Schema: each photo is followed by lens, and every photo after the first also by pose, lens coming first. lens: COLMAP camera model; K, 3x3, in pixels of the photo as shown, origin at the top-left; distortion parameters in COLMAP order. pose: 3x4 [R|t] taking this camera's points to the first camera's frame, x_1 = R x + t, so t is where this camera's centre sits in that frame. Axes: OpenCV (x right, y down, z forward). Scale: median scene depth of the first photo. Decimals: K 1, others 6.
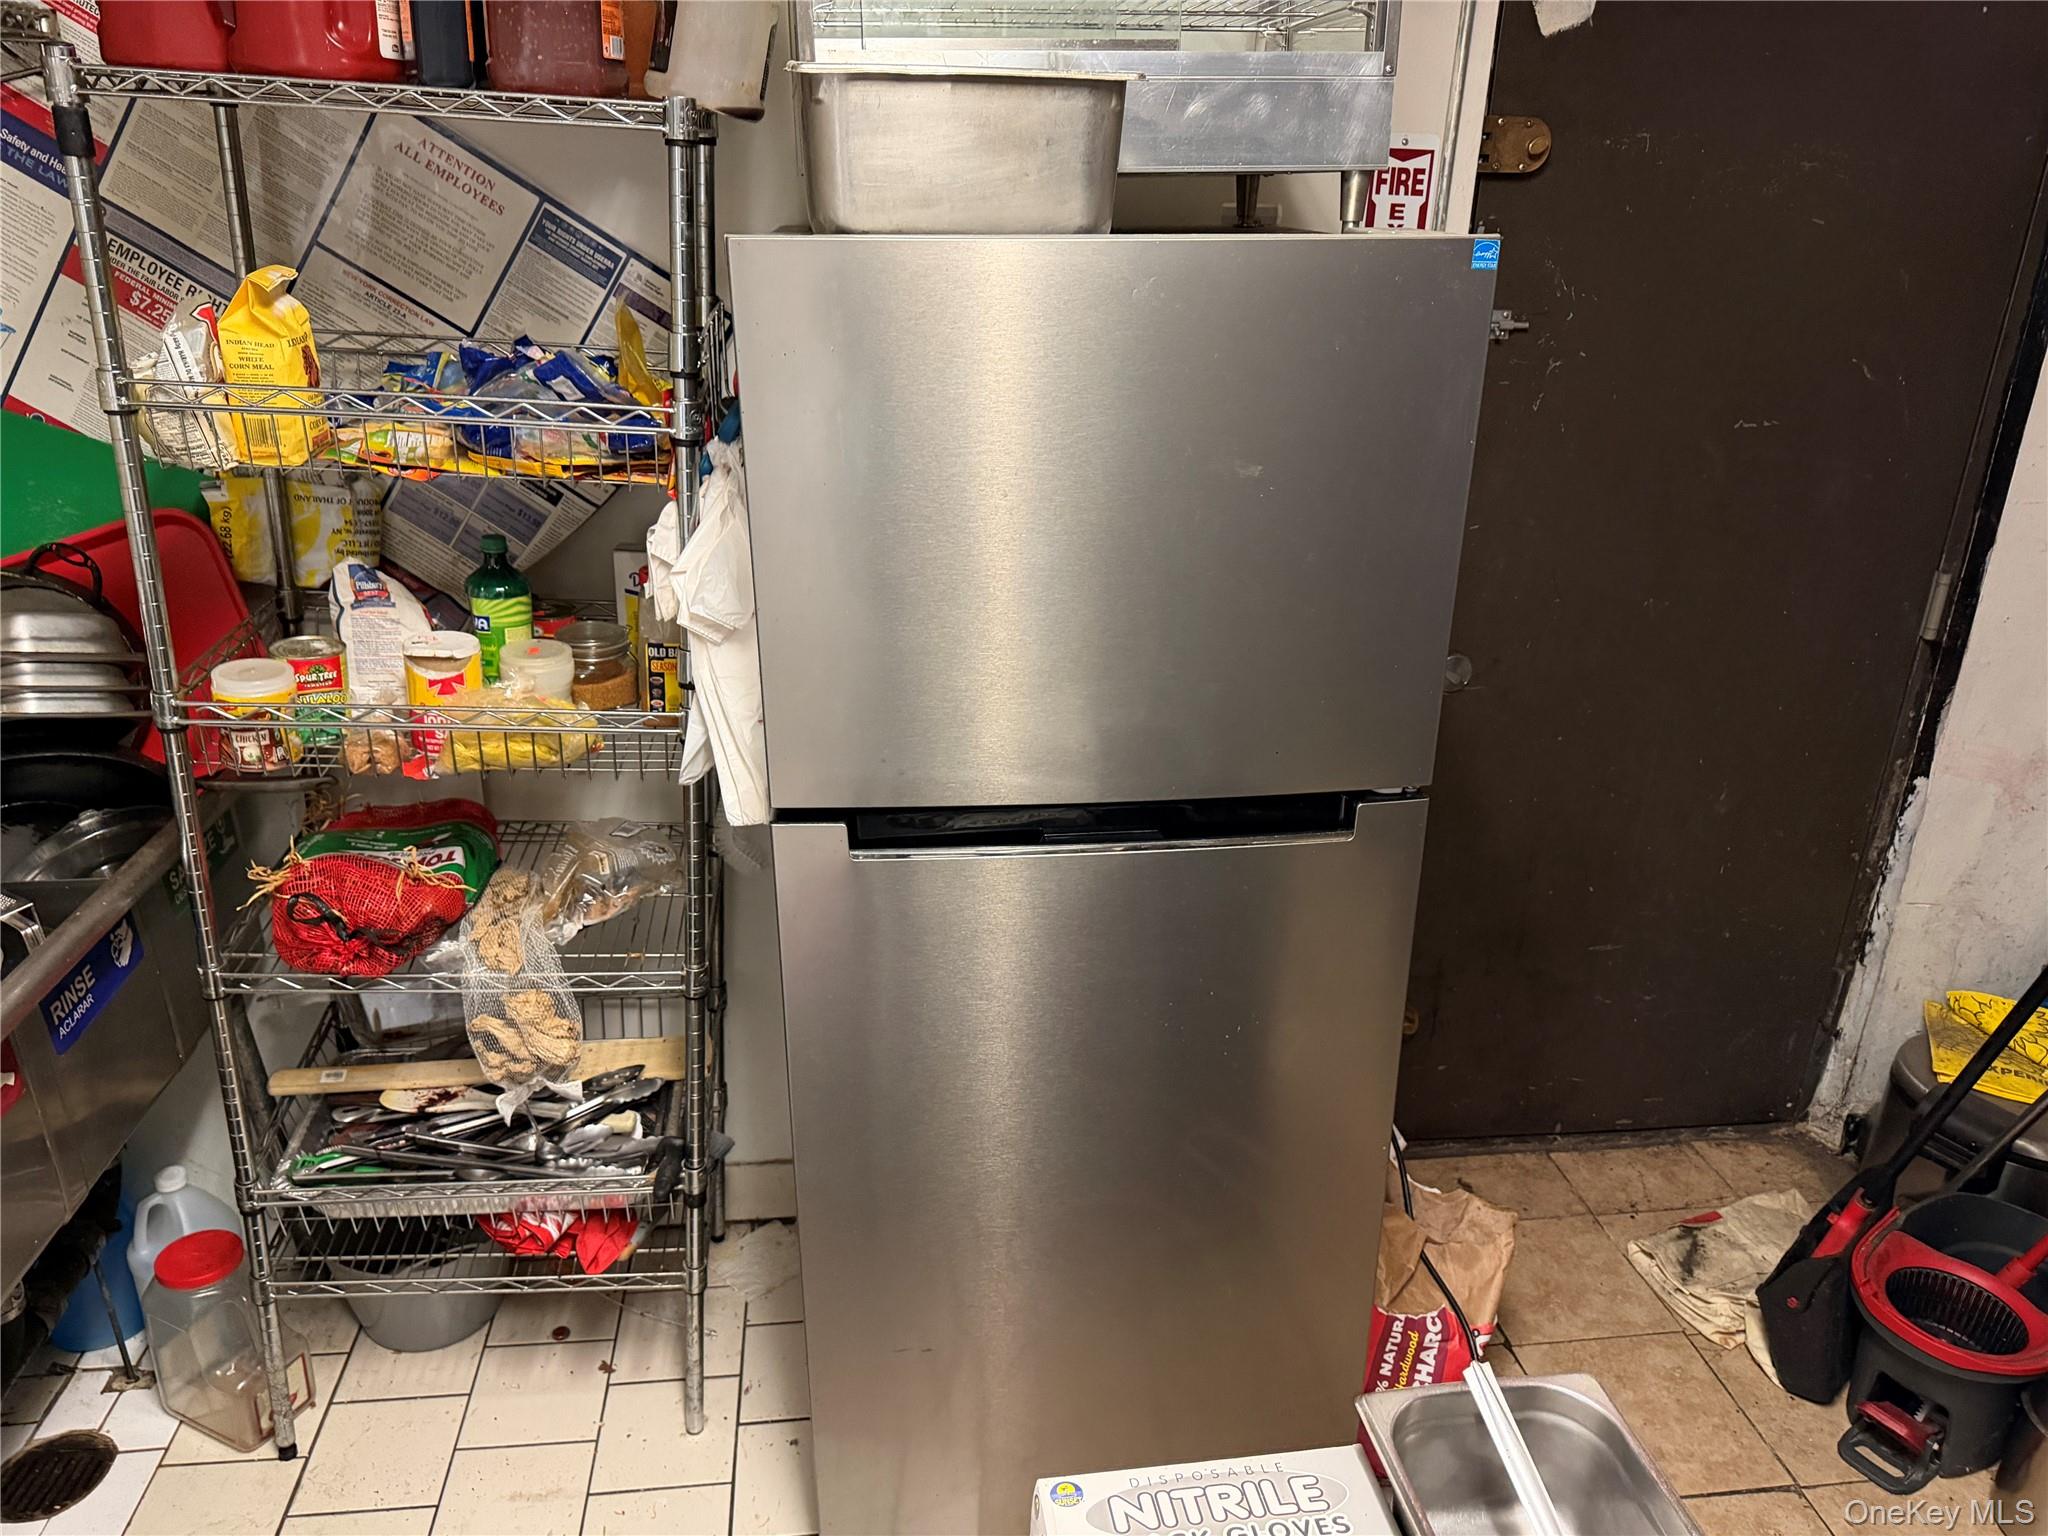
lens RADIAL K [[1459.6, 0, 993.3], [0, 1459.6, 778.4], [0, 0, 1]] dist [-0.006313, -0.004781]
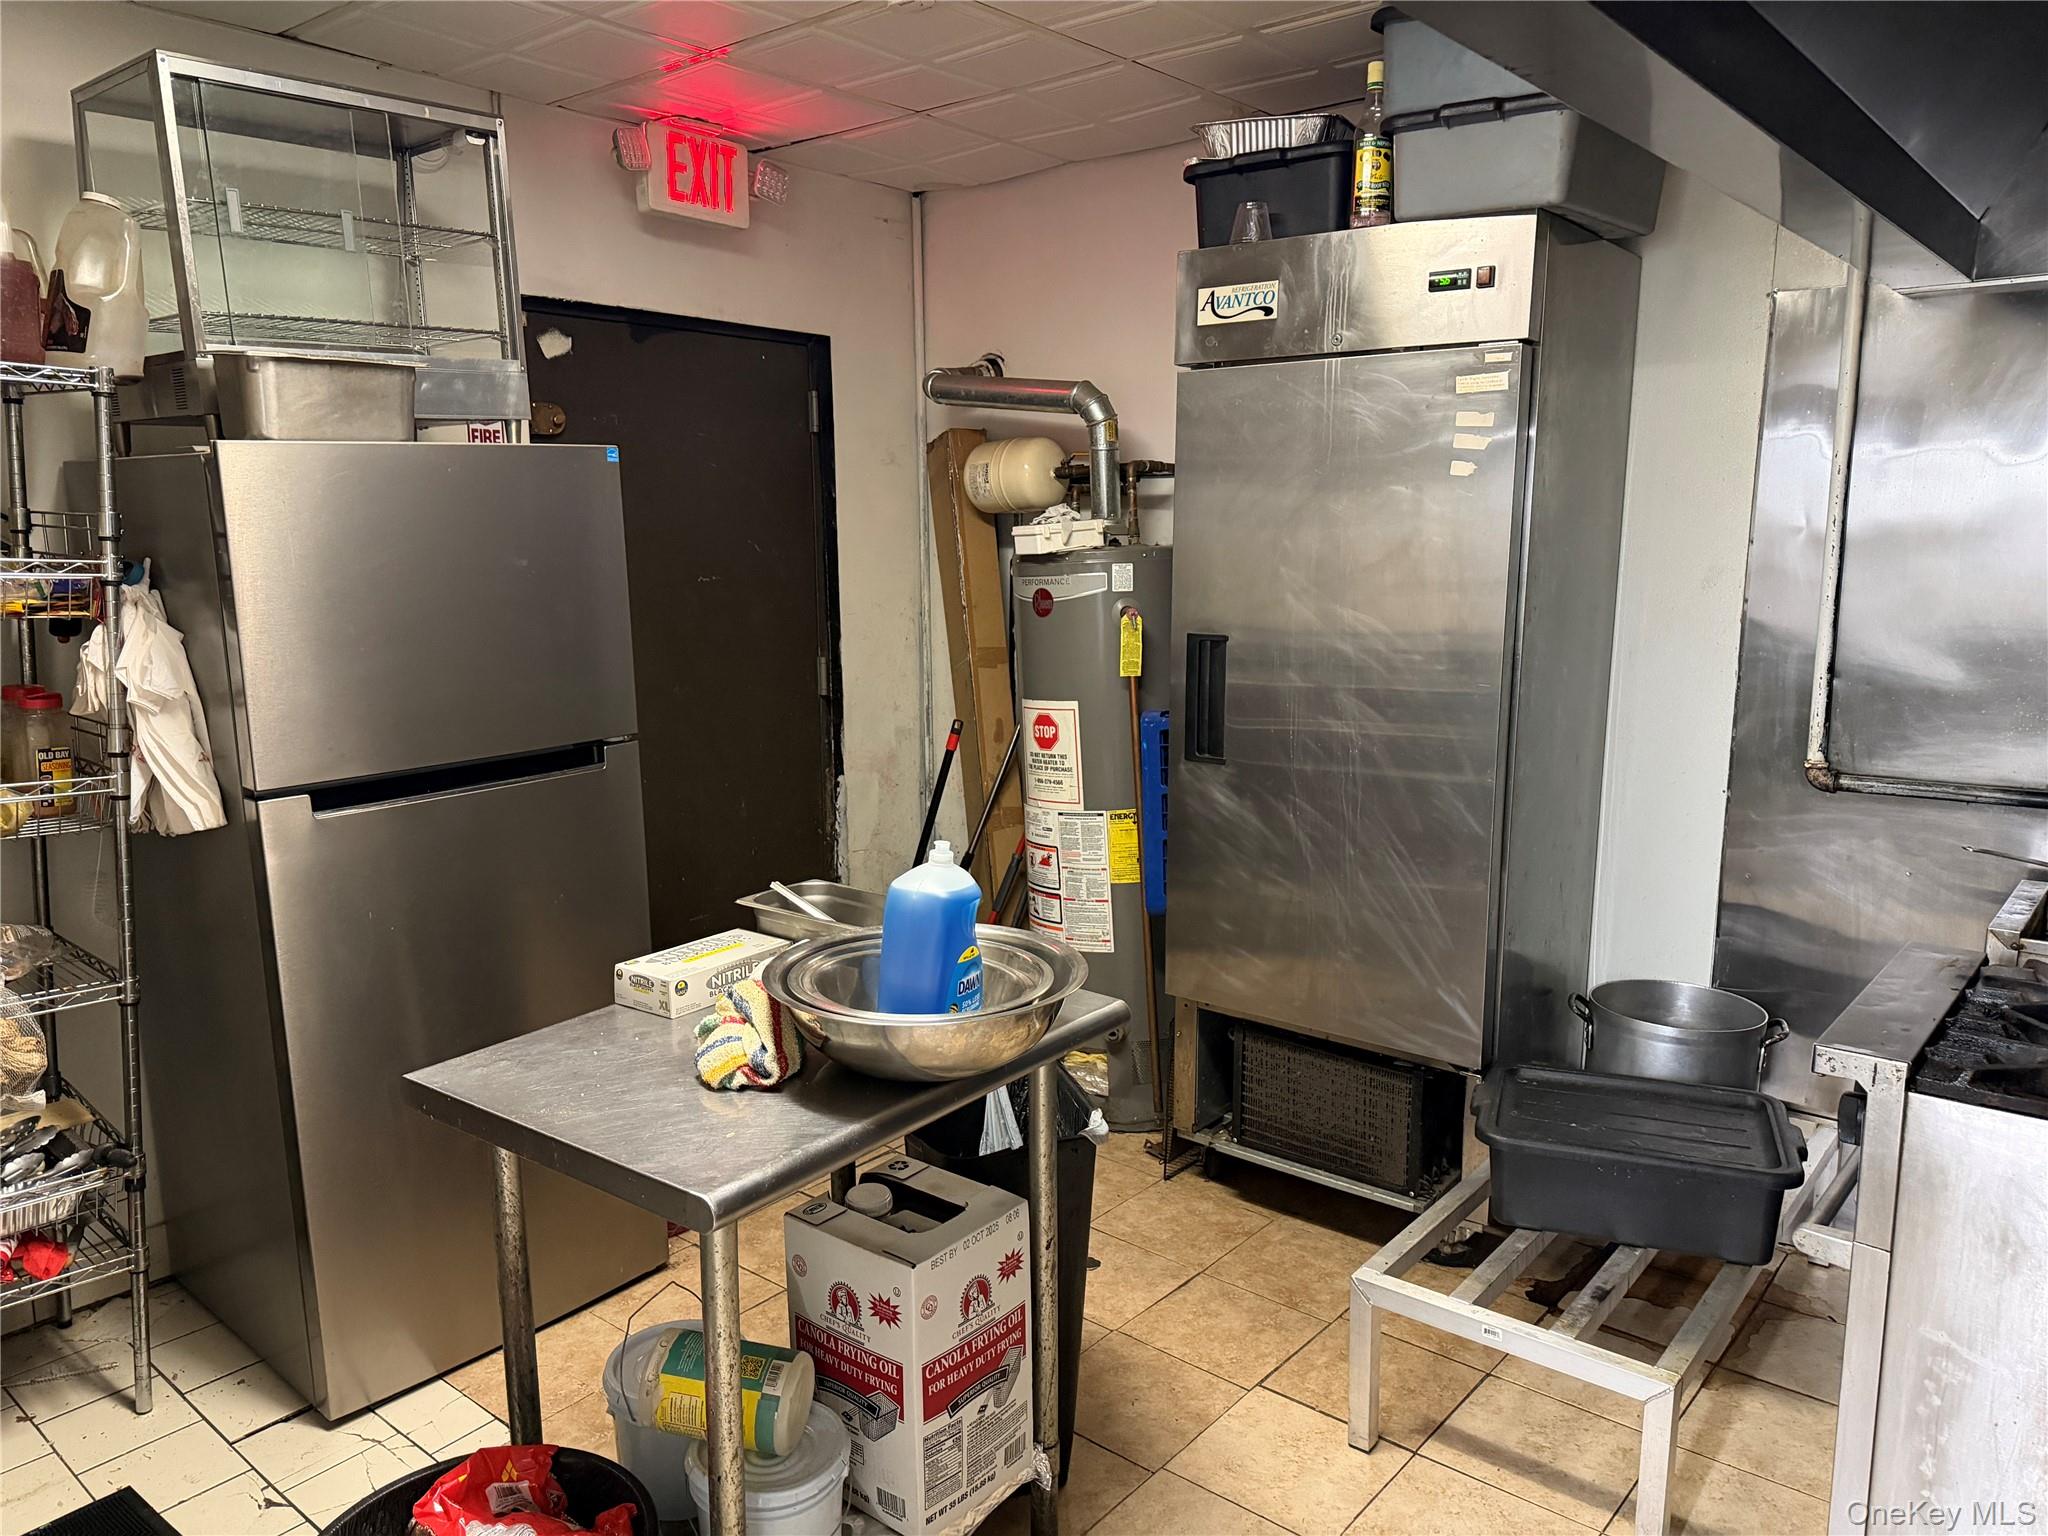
lens RADIAL K [[1445.6, 0, 1013.9], [0, 1445.6, 774.1], [0, 0, 1]] dist [0.062385, -0.063509]
pose [[0.733981, -0.142113, 0.664135, -0.448417], [0.271028, 0.957916, -0.094556, 0.279650], [-0.622748, 0.249401, 0.741609, -0.510697]]
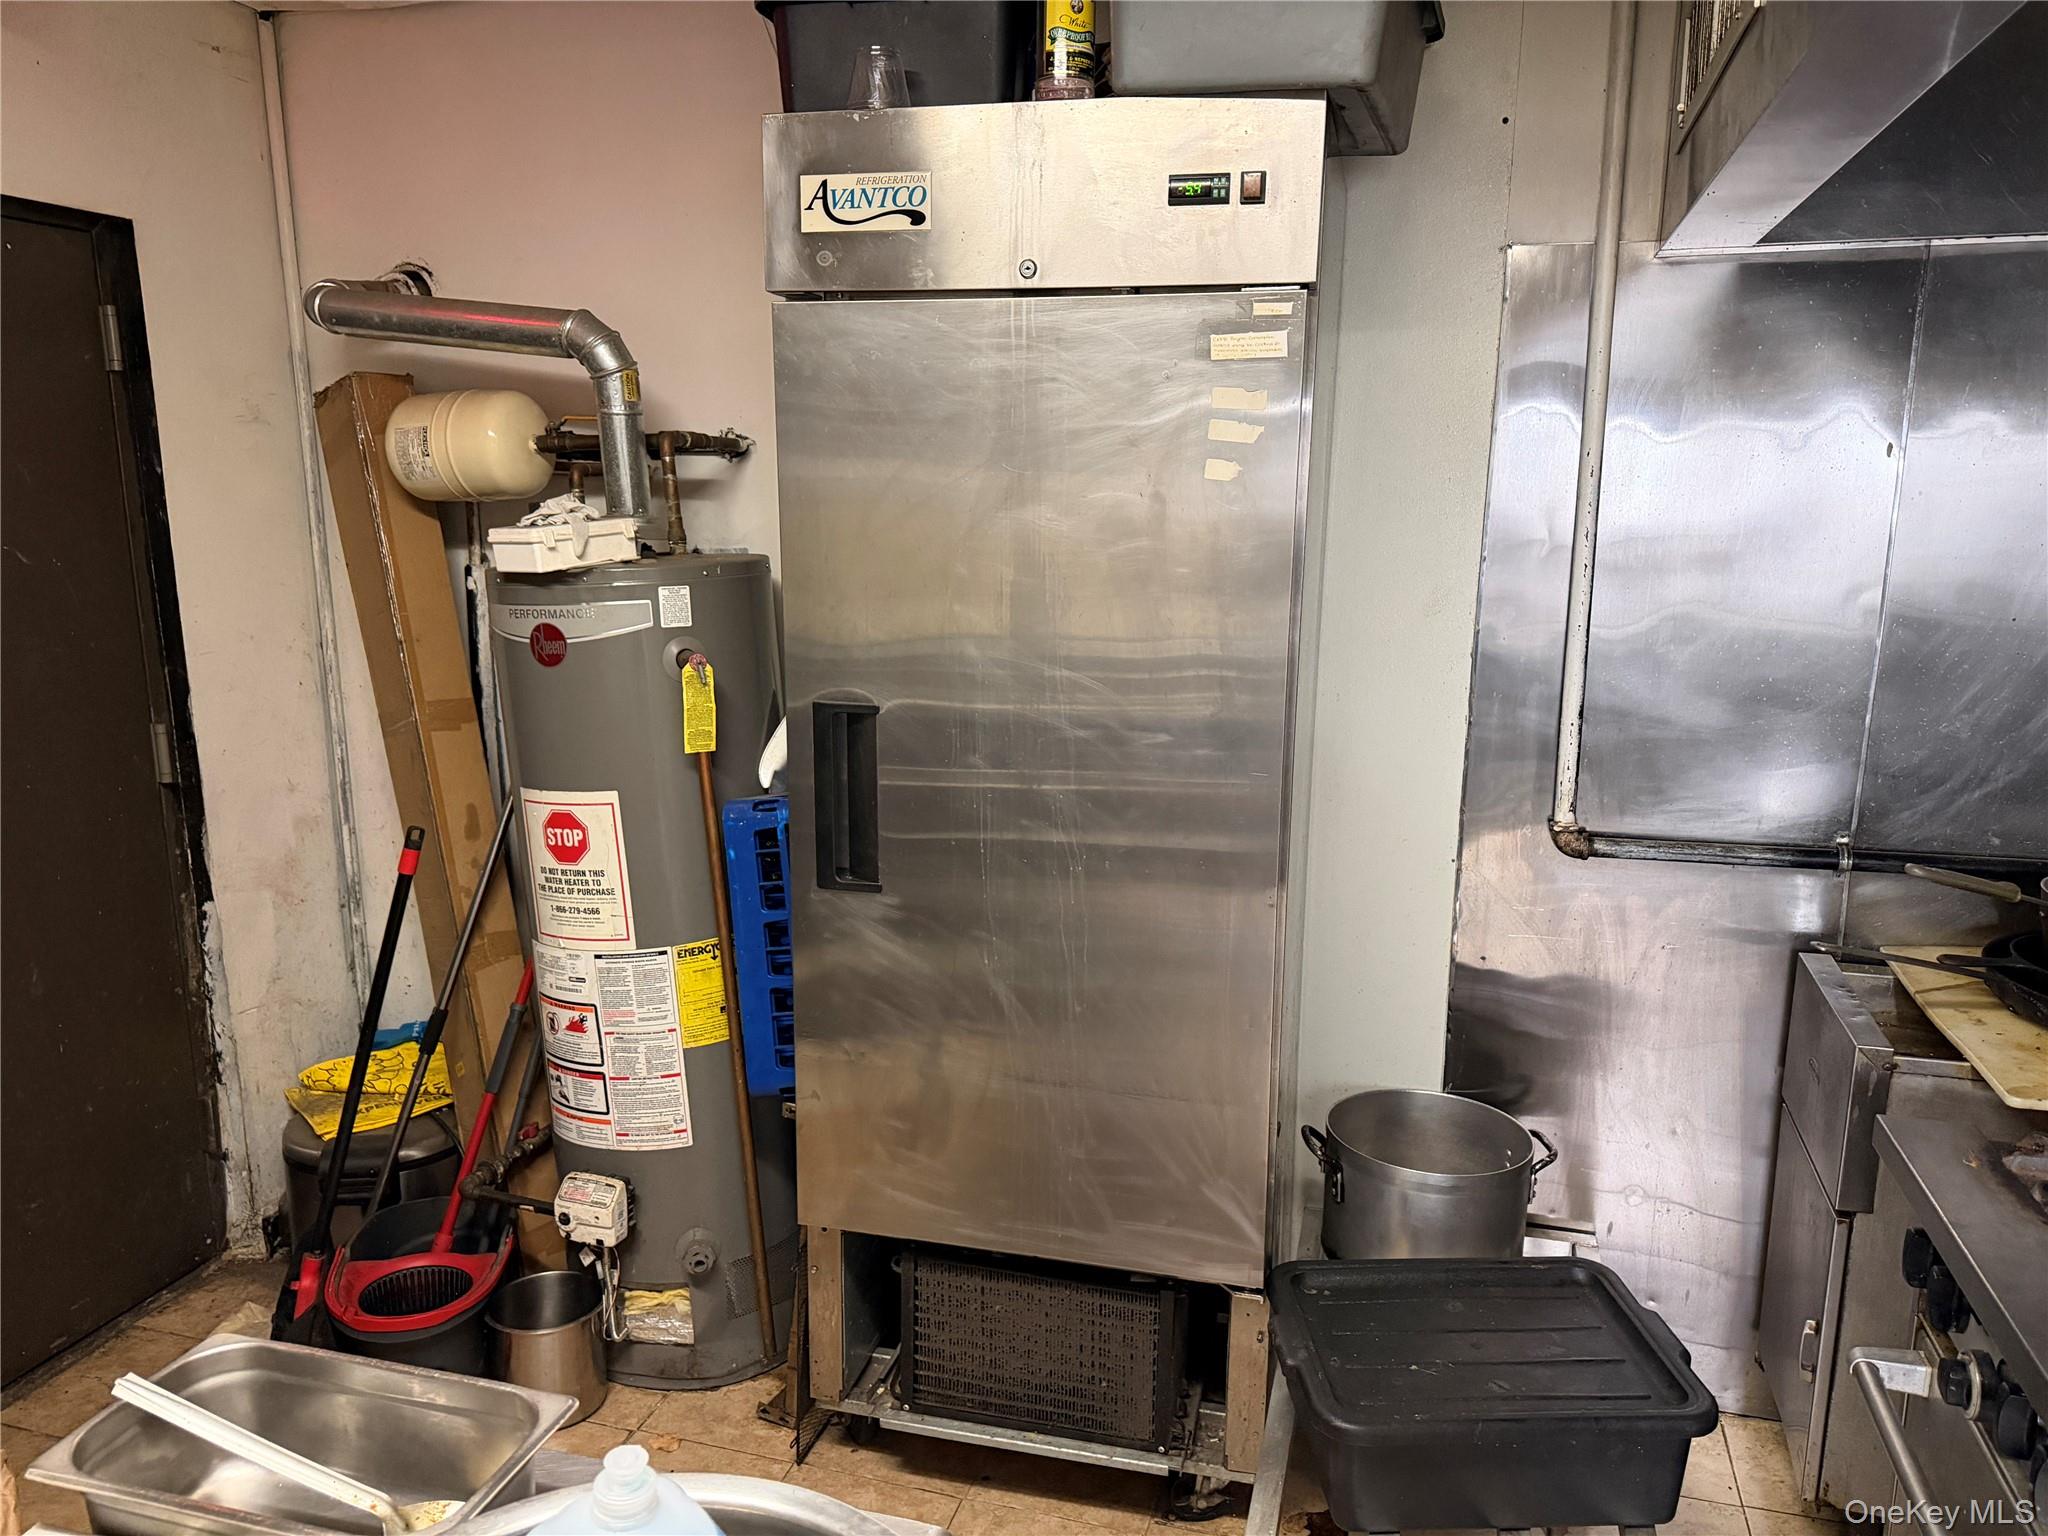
lens RADIAL K [[1454.3, 0, 1030.8], [0, 1454.3, 778.4], [0, 0, 1]] dist [0.070279, -0.102672]
pose [[0.396123, -0.208295, 0.894259, -0.130303], [0.344353, 0.936545, 0.065609, 0.070092], [-0.851180, 0.281952, 0.442714, -0.080679]]
